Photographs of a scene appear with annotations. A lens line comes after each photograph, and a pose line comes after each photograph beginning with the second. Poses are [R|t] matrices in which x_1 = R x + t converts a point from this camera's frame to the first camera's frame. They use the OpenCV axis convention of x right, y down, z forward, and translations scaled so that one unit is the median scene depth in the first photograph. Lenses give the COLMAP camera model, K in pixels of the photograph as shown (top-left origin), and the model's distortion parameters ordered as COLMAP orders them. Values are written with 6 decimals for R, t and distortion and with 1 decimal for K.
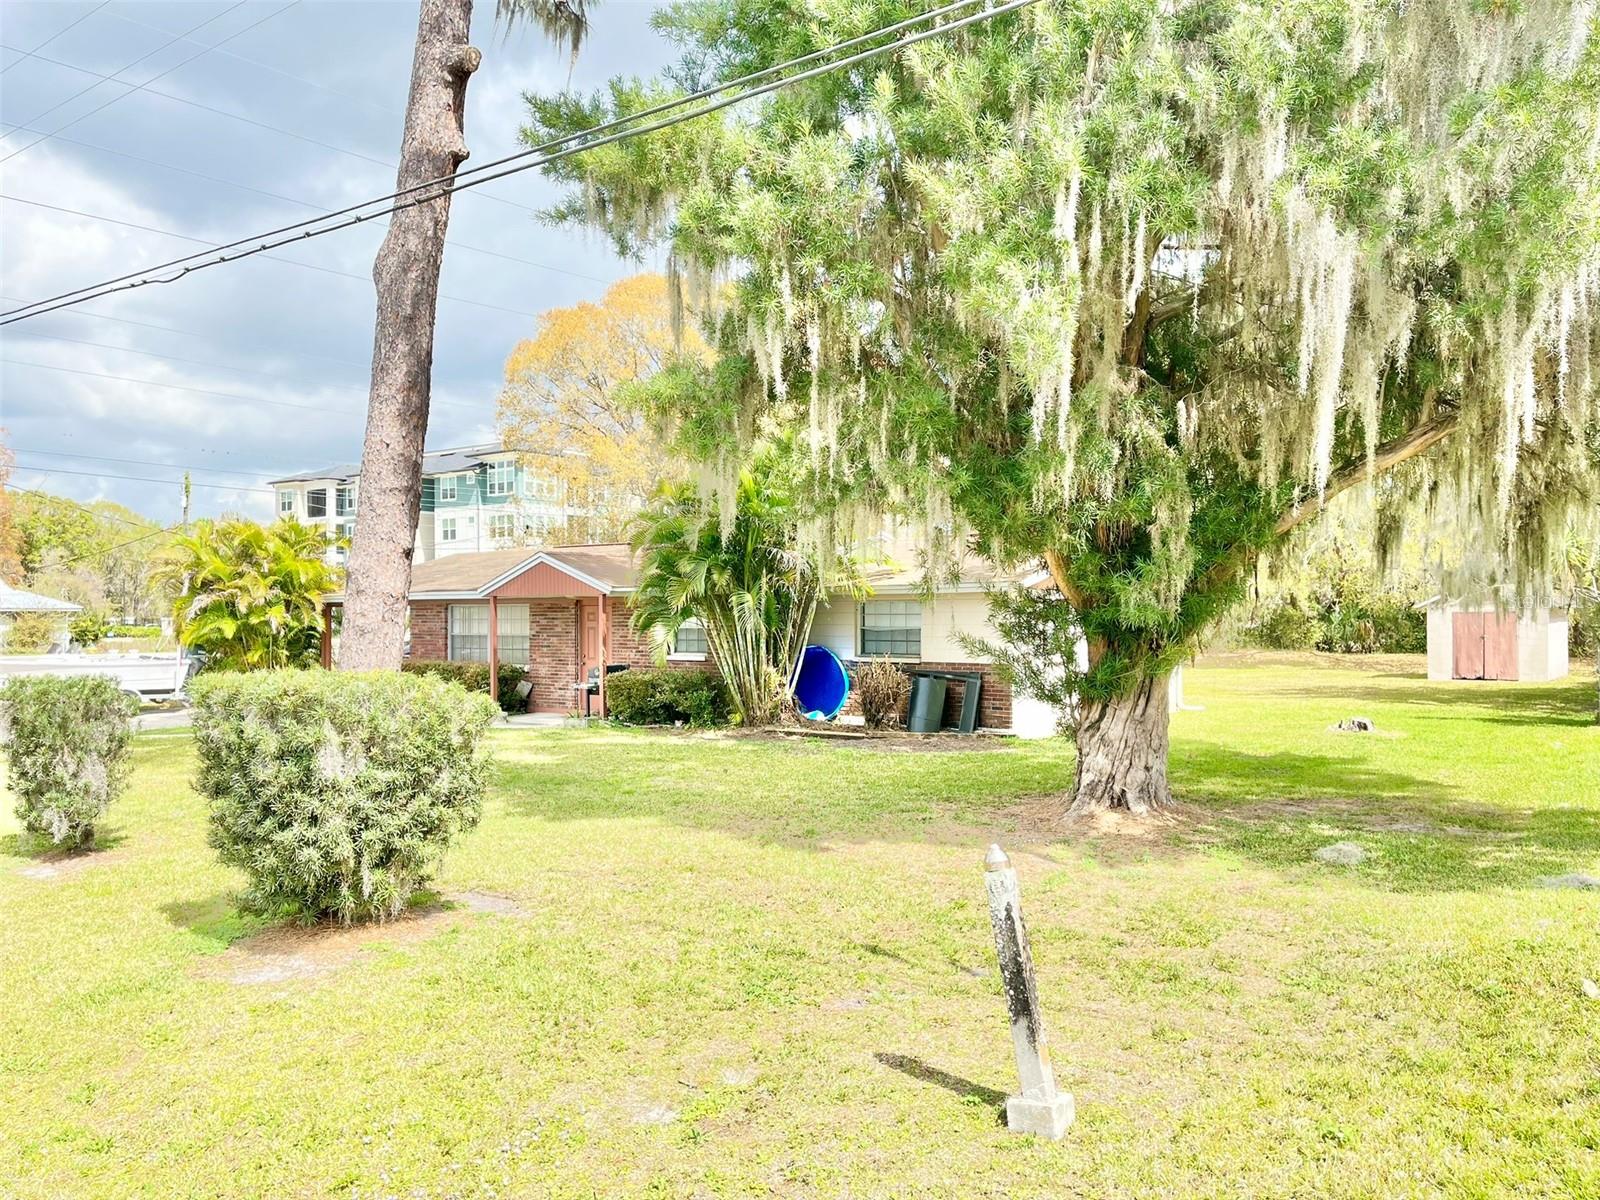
lens RADIAL K [[1204.9, 0, 800.0], [0, 1204.9, 600.0], [0, 0, 1]] dist [0.088190, -0.108995]
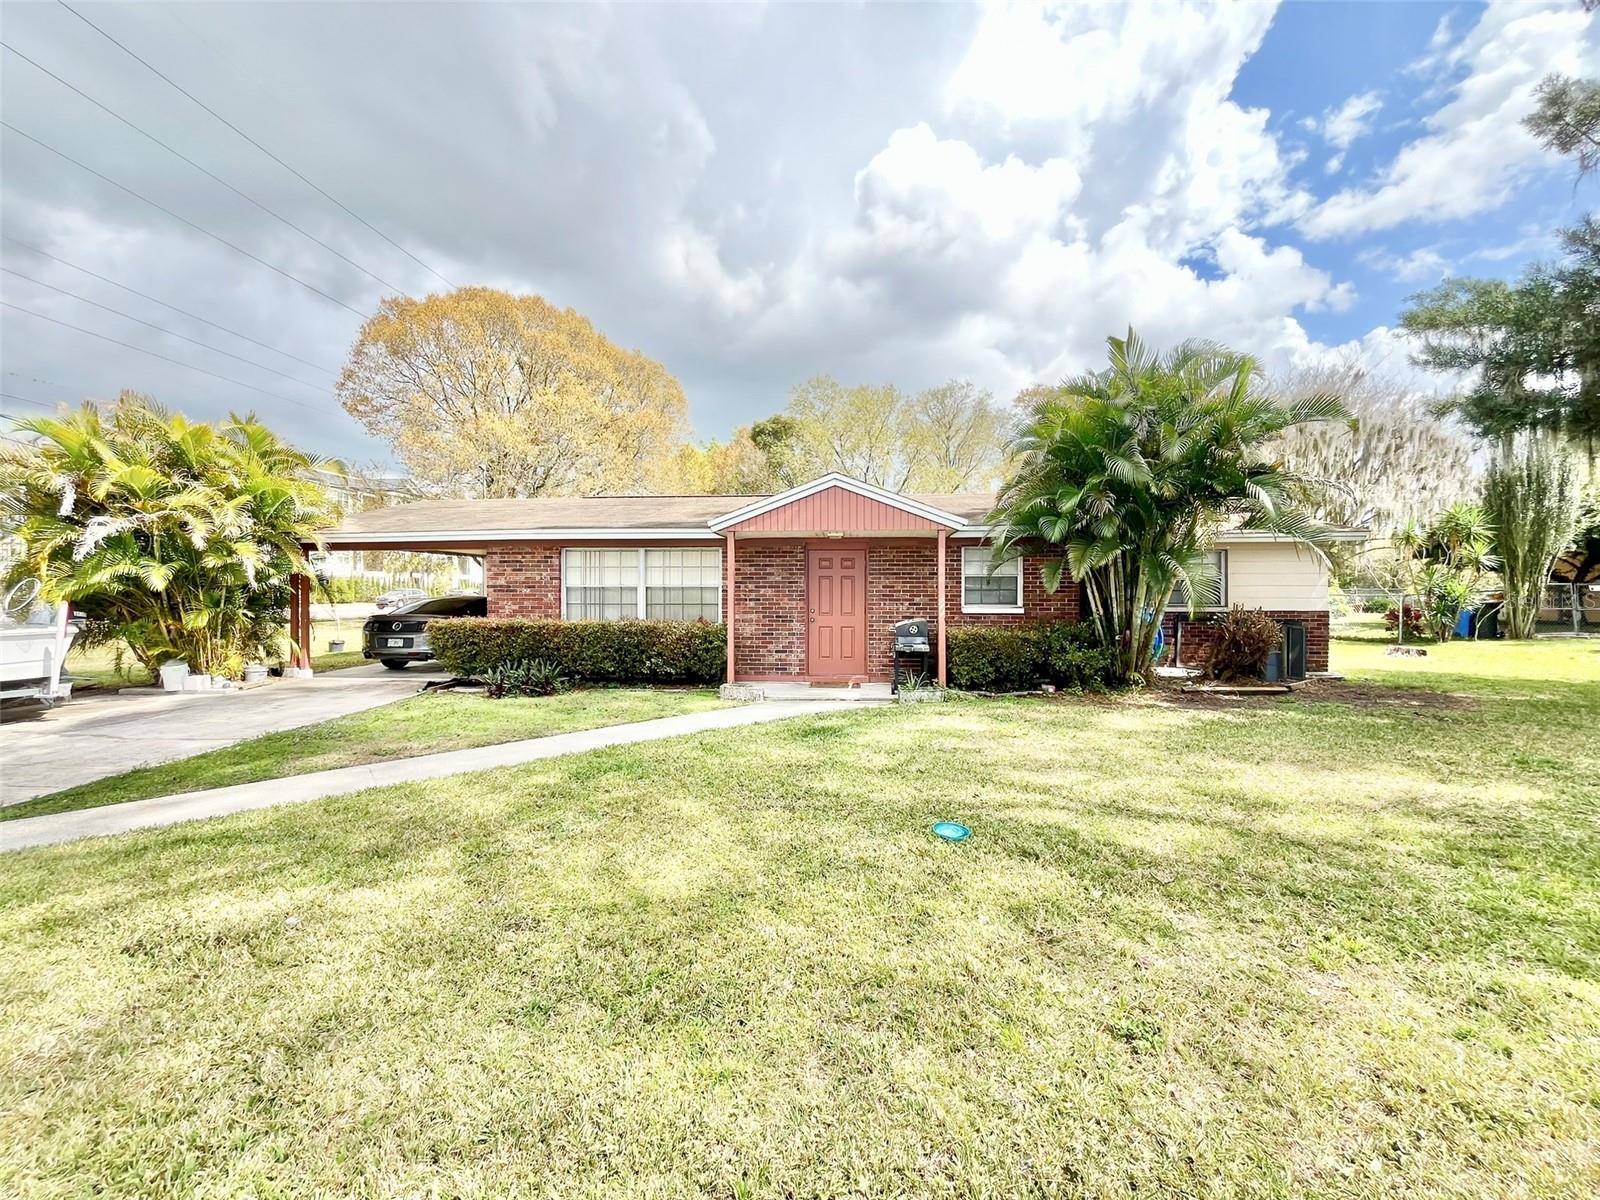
lens RADIAL K [[647.0, 0, 797.6], [0, 647.0, 598.1], [0, 0, 1]] dist [-0.001299, -0.000285]
pose [[0.839543, -0.000114, 0.543293, -0.497449], [-0.010077, 0.999825, 0.015782, 0.035650], [-0.543200, -0.018724, 0.839395, 0.736127]]
